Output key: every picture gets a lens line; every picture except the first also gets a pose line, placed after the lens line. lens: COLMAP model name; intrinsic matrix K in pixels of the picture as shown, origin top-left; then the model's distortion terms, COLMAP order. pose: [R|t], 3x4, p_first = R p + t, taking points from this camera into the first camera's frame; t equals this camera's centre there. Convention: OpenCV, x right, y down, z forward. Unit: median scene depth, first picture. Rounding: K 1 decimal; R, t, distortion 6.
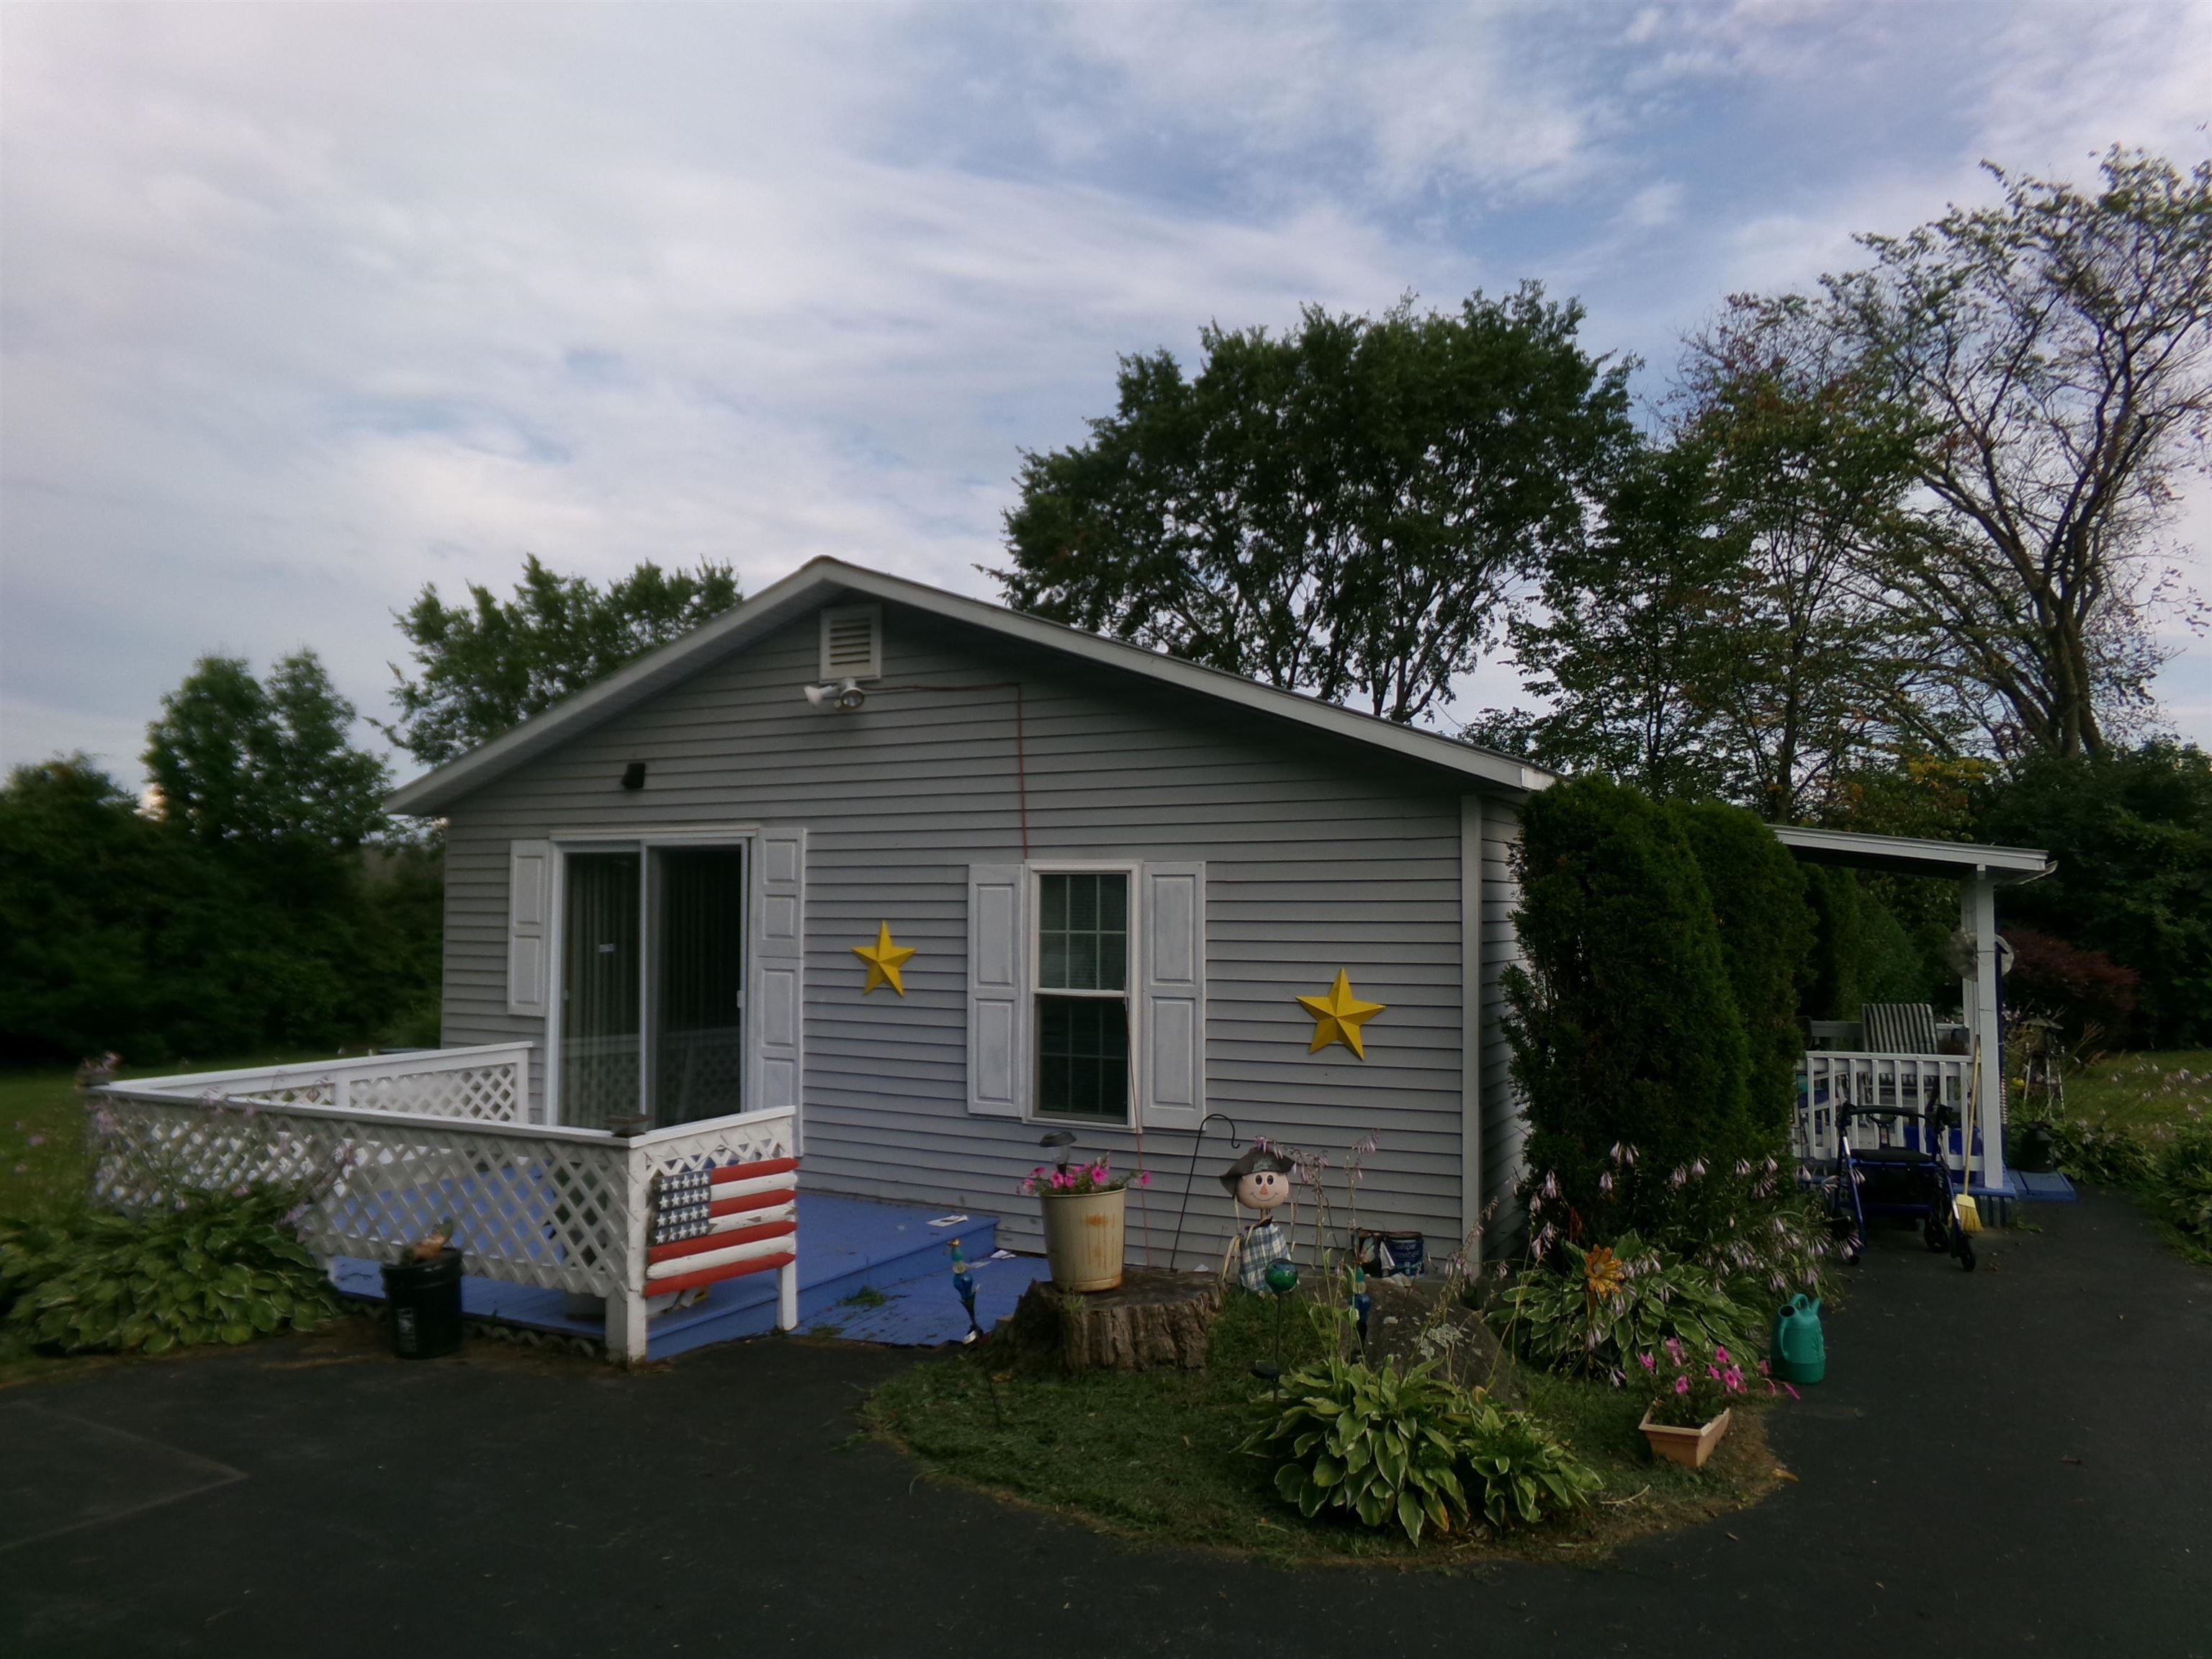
lens RADIAL K [[1531.2, 0, 1106.0], [0, 1531.2, 829.5], [0, 0, 1]] dist [-0.059362, 0.110863]
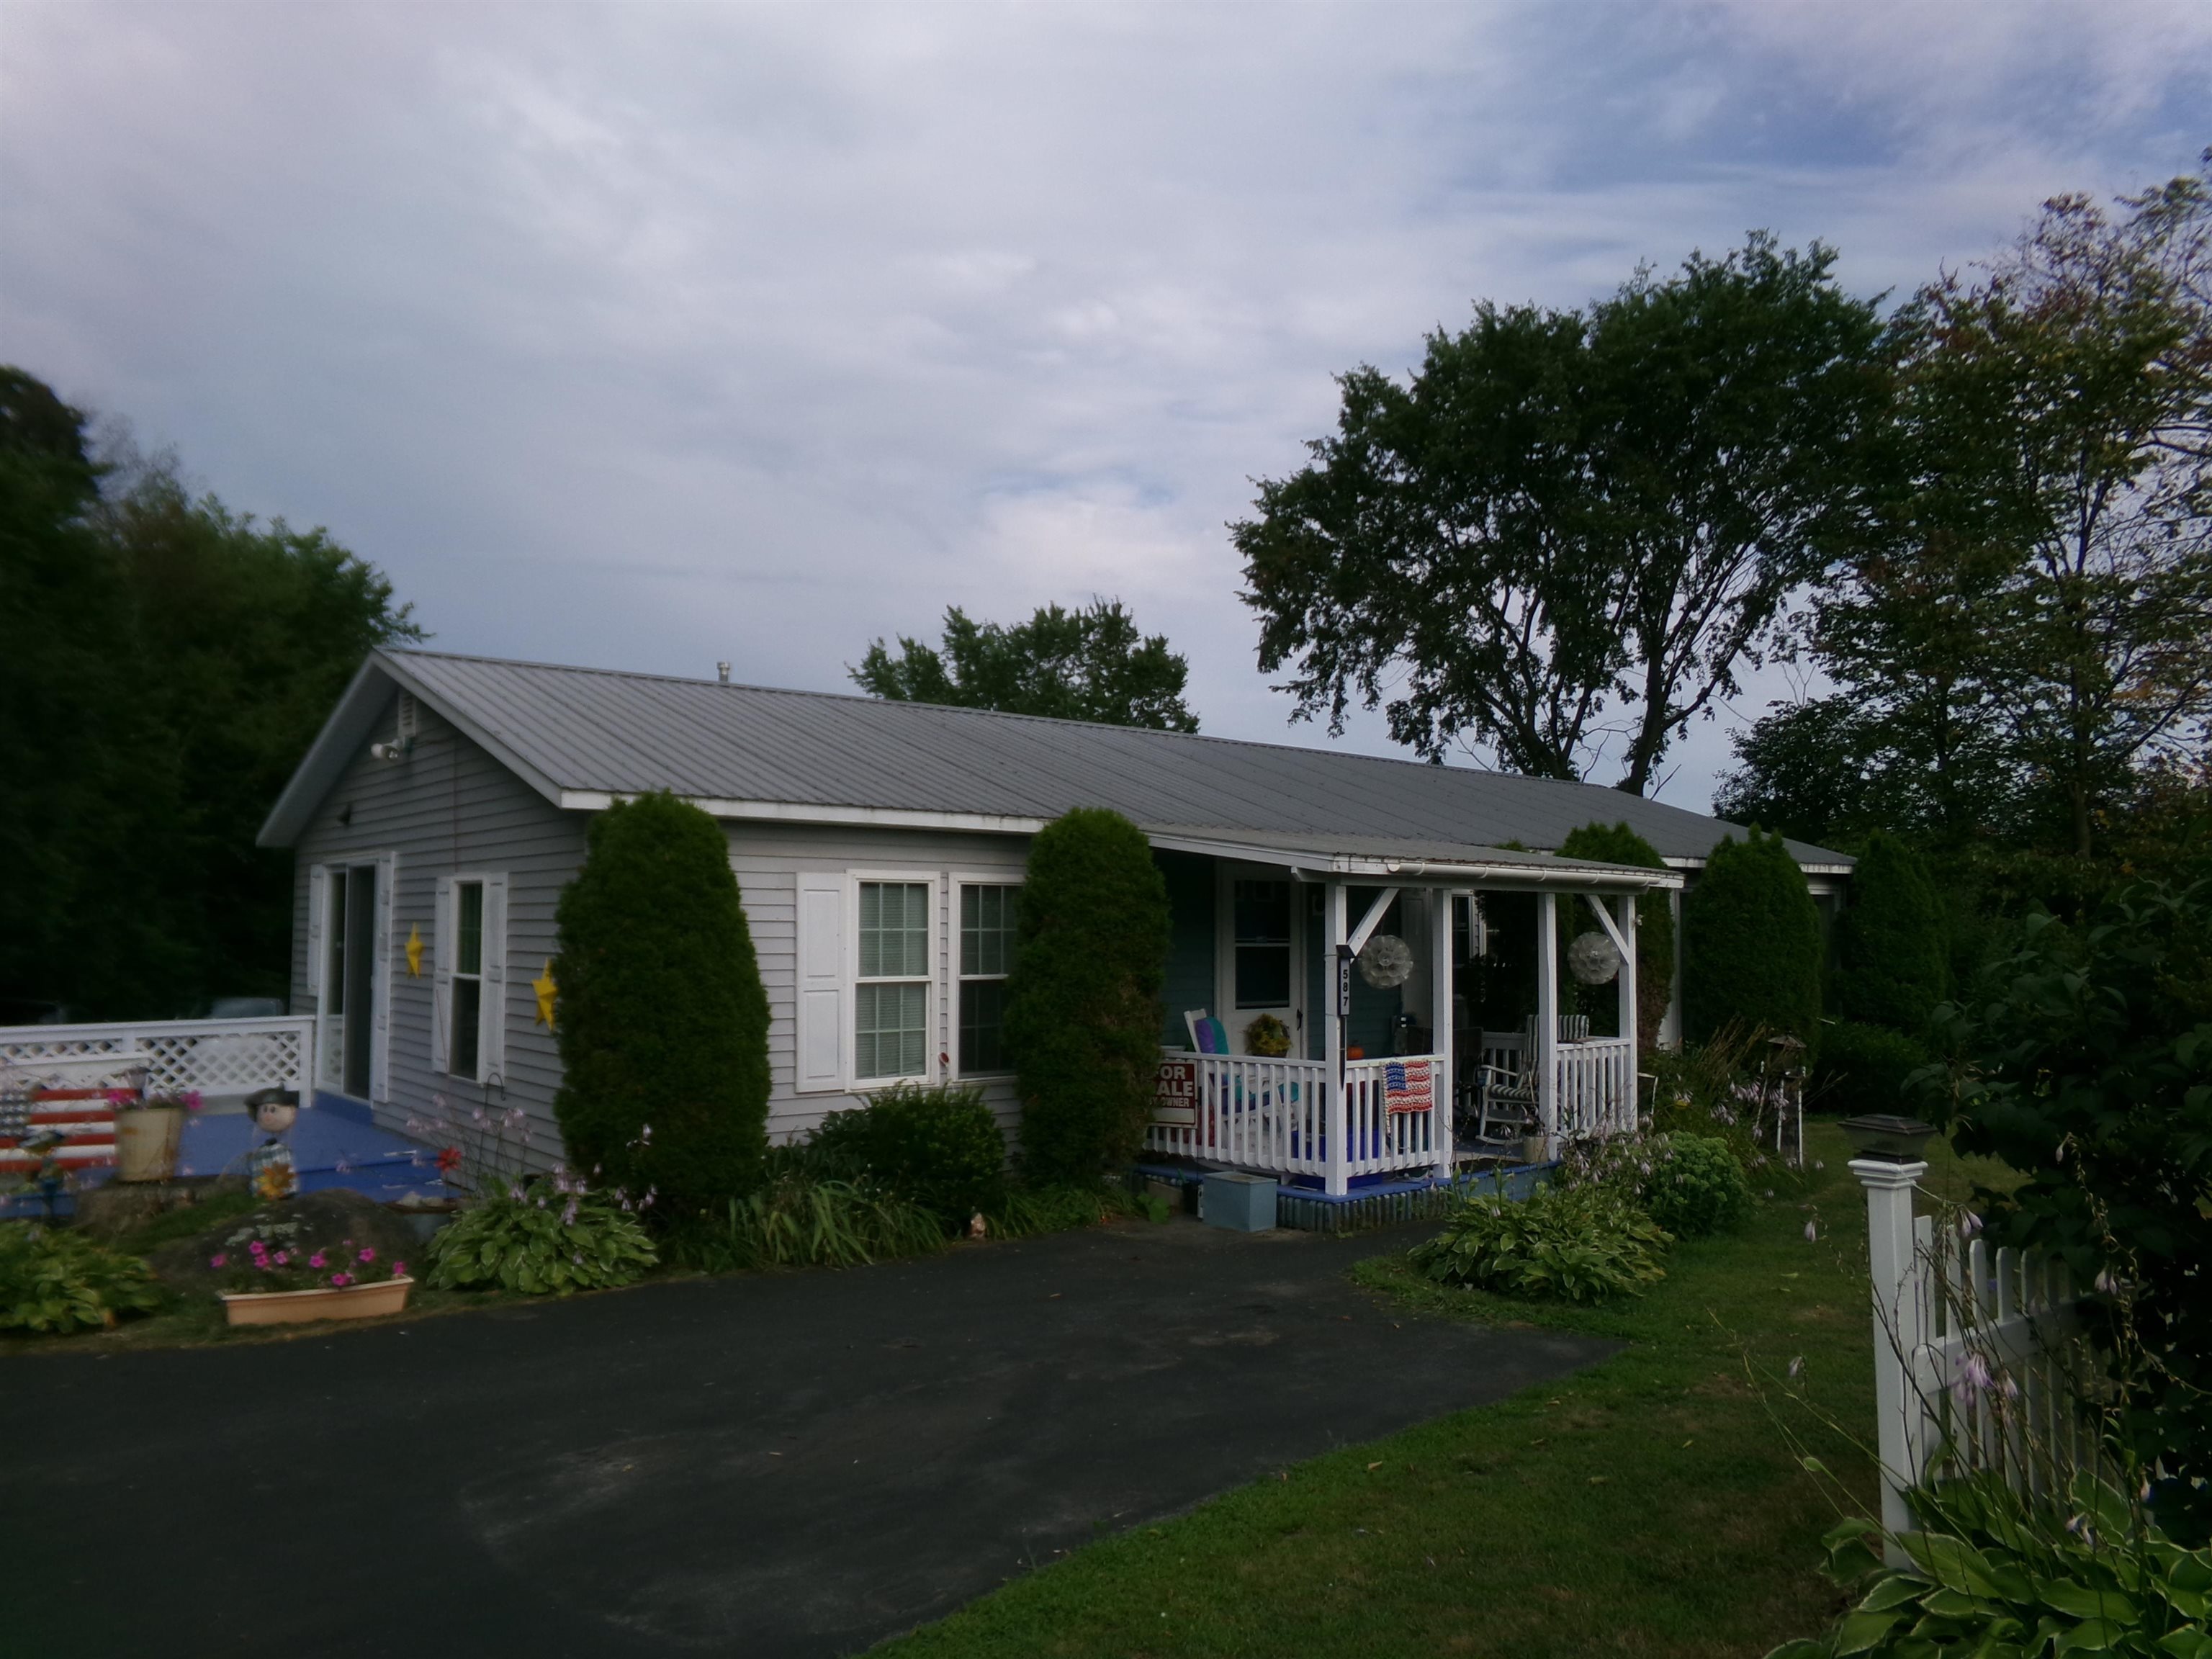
lens RADIAL K [[1532.1, 0, 1102.4], [0, 1532.1, 828.0], [0, 0, 1]] dist [-0.067942, 0.135333]
pose [[0.922175, -0.025433, -0.385937, 0.850420], [0.020427, 0.999646, -0.017068, 0.013362], [0.386234, 0.007856, 0.922367, 0.033100]]
